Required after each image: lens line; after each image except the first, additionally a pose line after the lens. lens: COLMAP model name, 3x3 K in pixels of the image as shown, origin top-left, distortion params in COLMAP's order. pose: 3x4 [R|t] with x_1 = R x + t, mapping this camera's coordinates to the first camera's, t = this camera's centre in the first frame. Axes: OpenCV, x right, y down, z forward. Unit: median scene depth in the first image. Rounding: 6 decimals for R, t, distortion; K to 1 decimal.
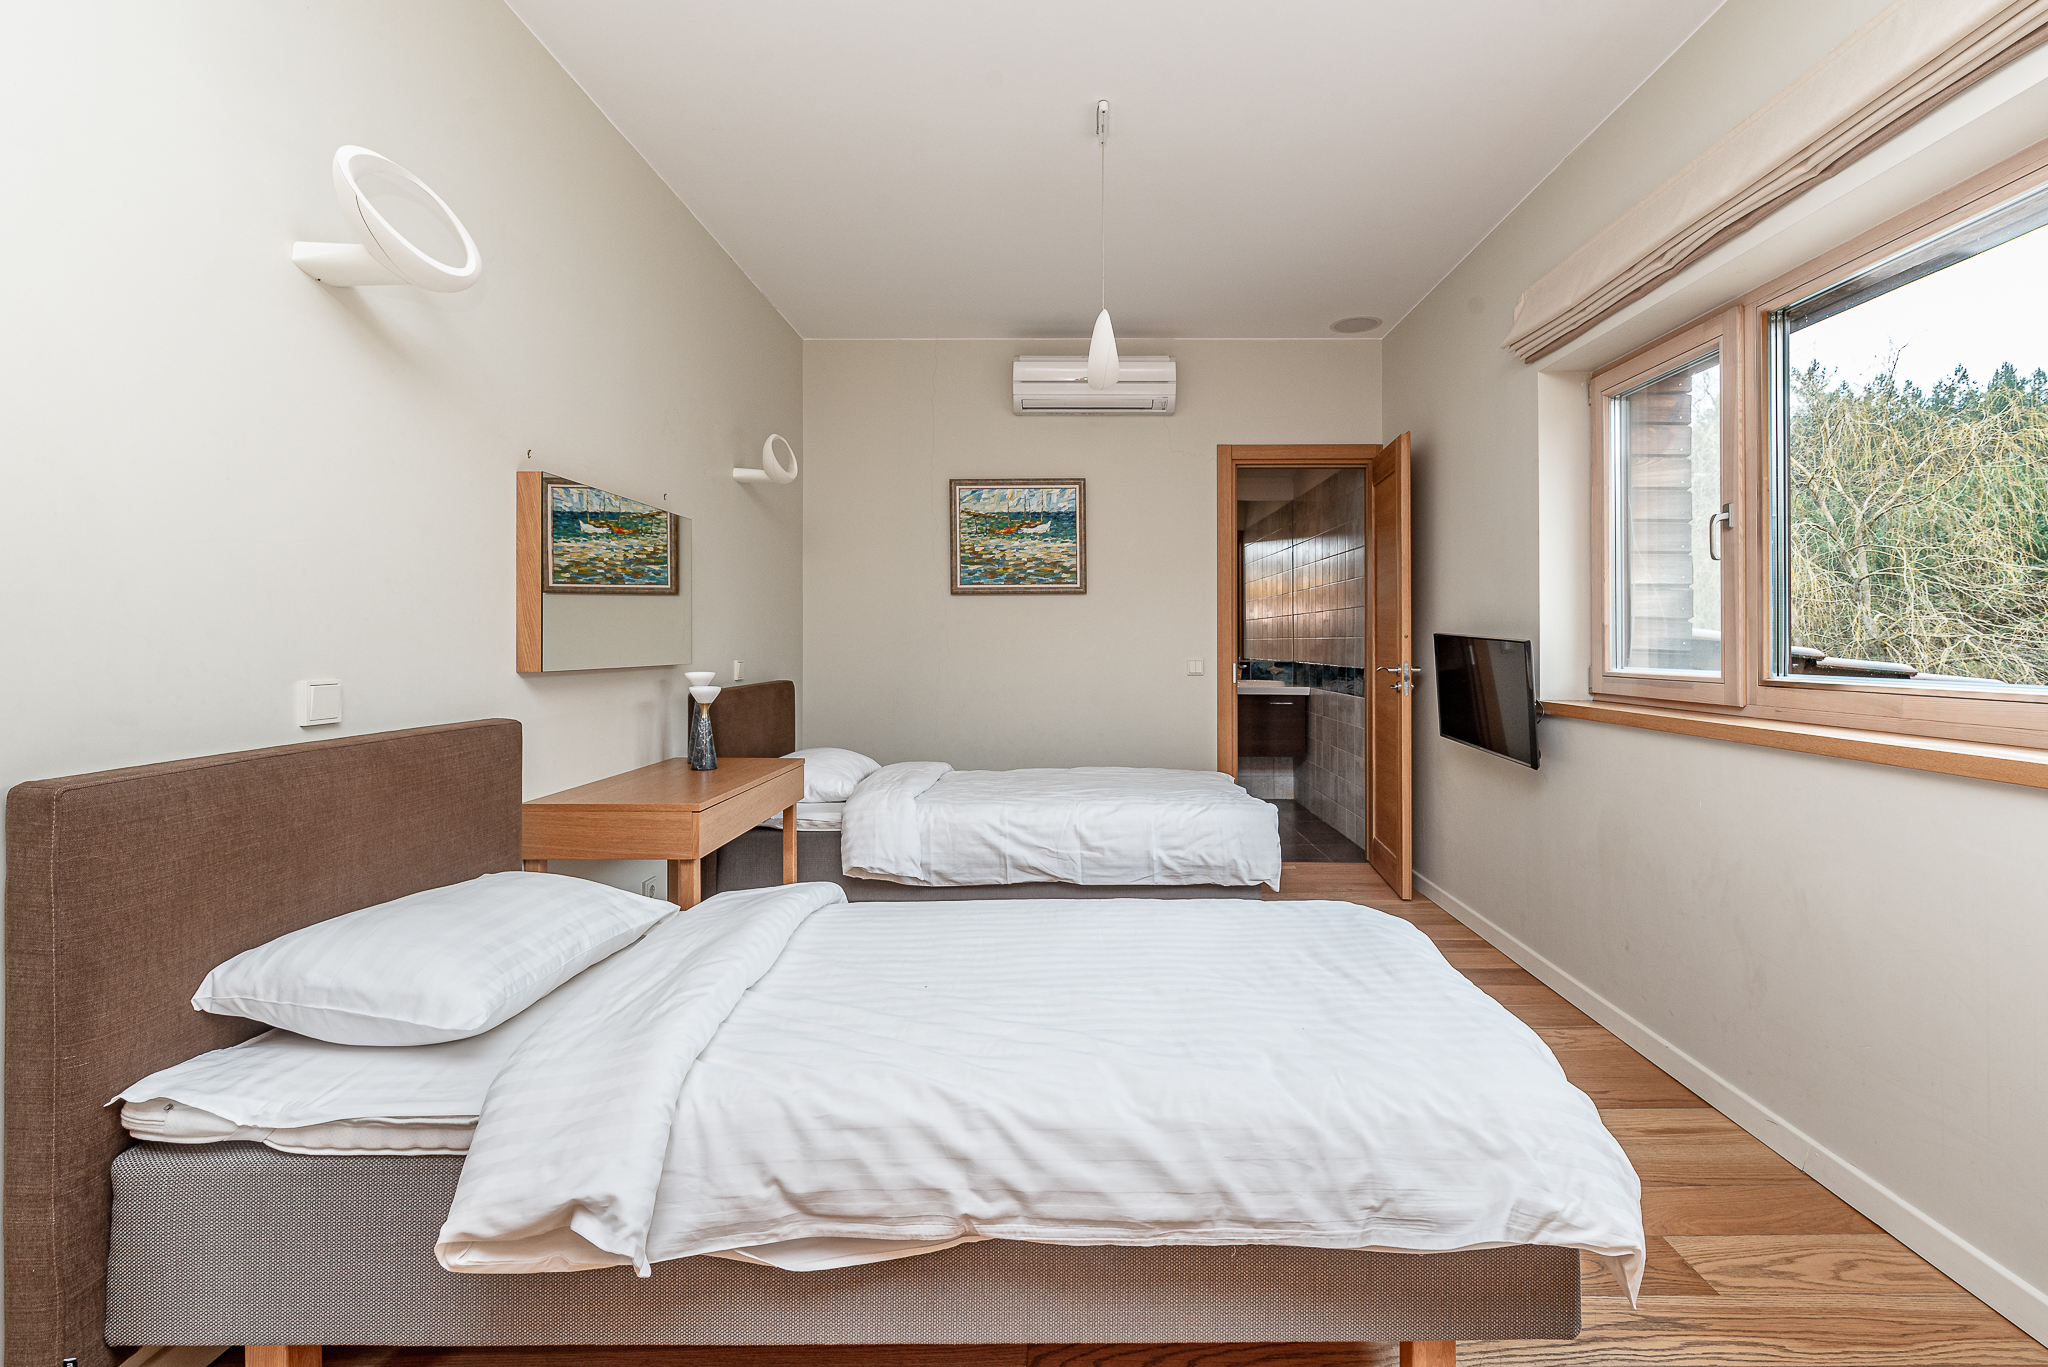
lens RADIAL K [[929.7, 0, 1032.7], [0, 929.7, 642.6], [0, 0, 1]] dist [-0.000847, 0.000050]
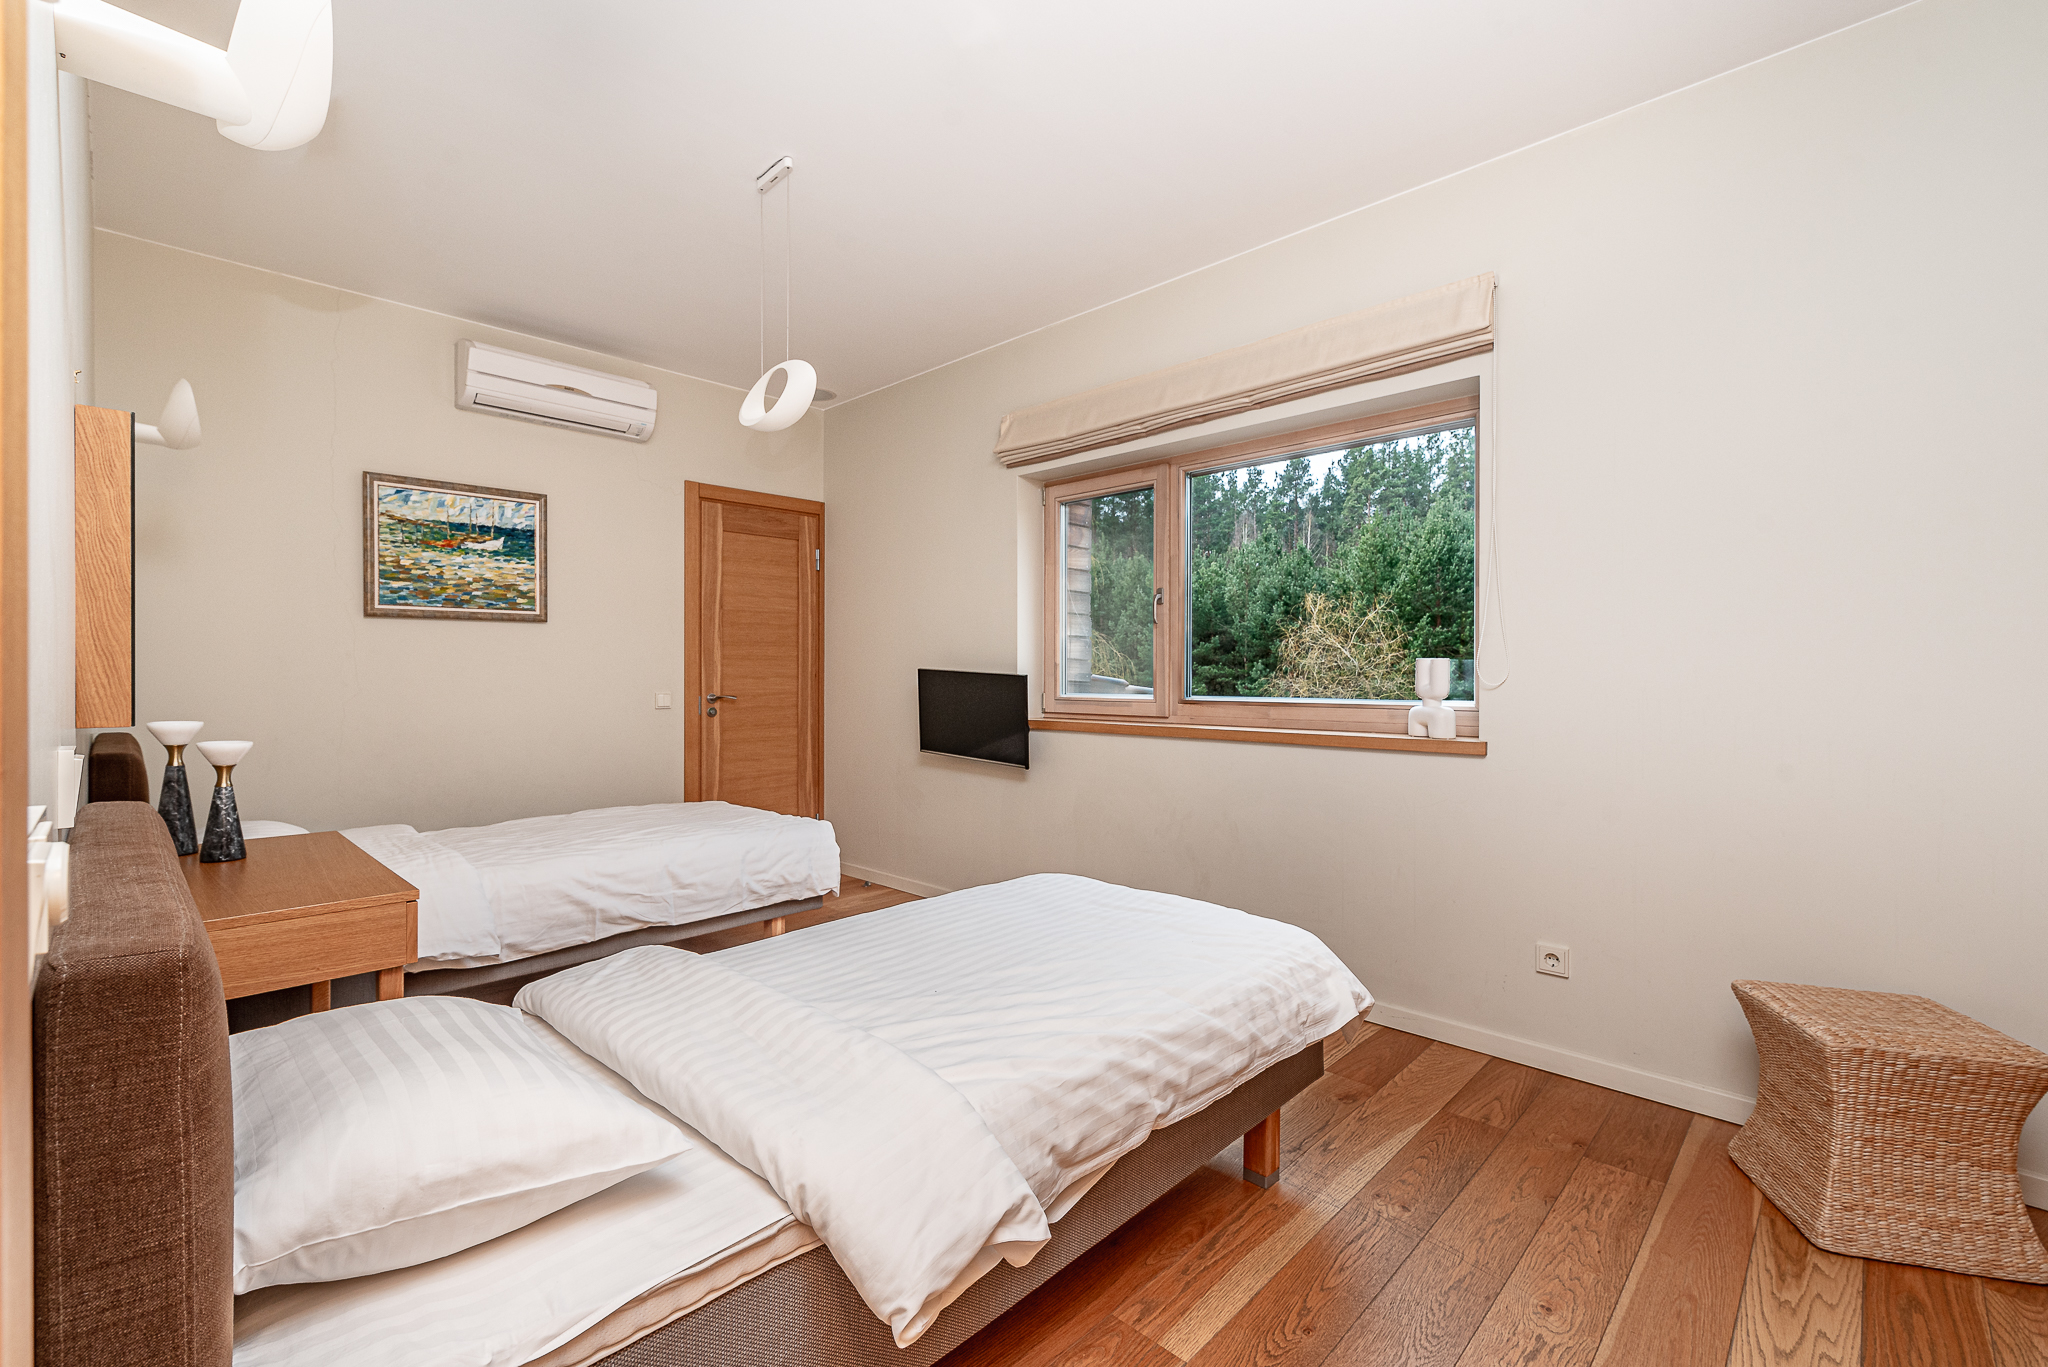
lens RADIAL K [[893.7, 0, 1024.0], [0, 893.7, 683.5], [0, 0, 1]] dist [0.001065, -0.000621]
pose [[0.690257, -0.007960, 0.723521, -0.253864], [0.000509, 0.999945, 0.010516, -0.001691], [-0.723565, -0.006890, 0.690222, 0.061285]]
